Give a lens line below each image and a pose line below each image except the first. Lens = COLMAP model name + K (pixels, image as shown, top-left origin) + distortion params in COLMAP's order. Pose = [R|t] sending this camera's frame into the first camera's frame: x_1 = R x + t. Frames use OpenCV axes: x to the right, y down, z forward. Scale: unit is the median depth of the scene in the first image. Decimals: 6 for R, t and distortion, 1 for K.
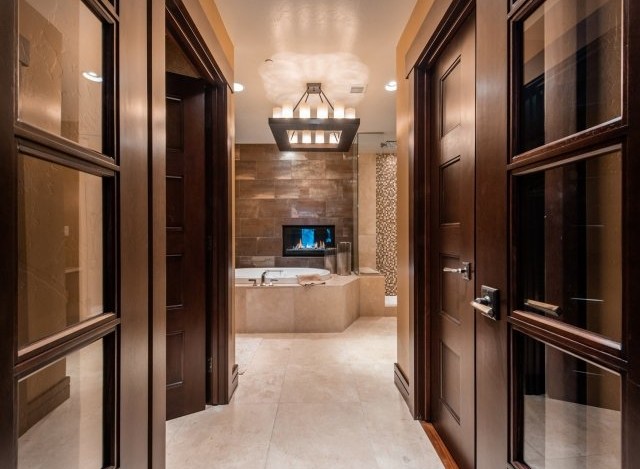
lens RADIAL K [[256.1, 0, 320.0], [0, 256.1, 234.5], [0, 0, 1]] dist [-0.001027, -0.000333]
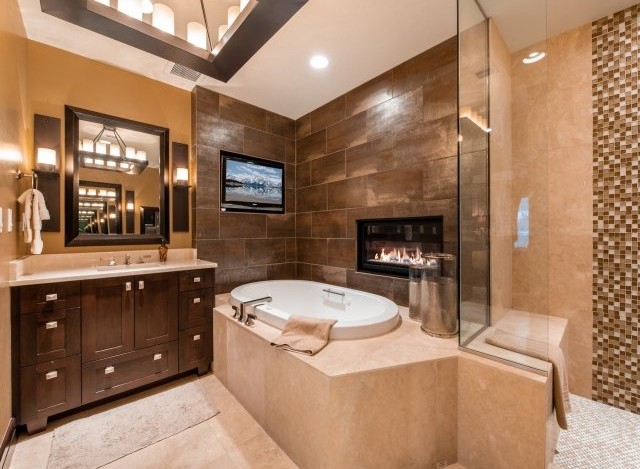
lens RADIAL K [[256.1, 0, 320.0], [0, 256.1, 234.5], [0, 0, 1]] dist [-0.001027, -0.000333]
pose [[0.695968, 0.005224, -0.718054, 0.237676], [-0.000126, 0.999974, 0.007152, -0.005643], [0.718073, -0.004887, 0.695950, 0.507634]]
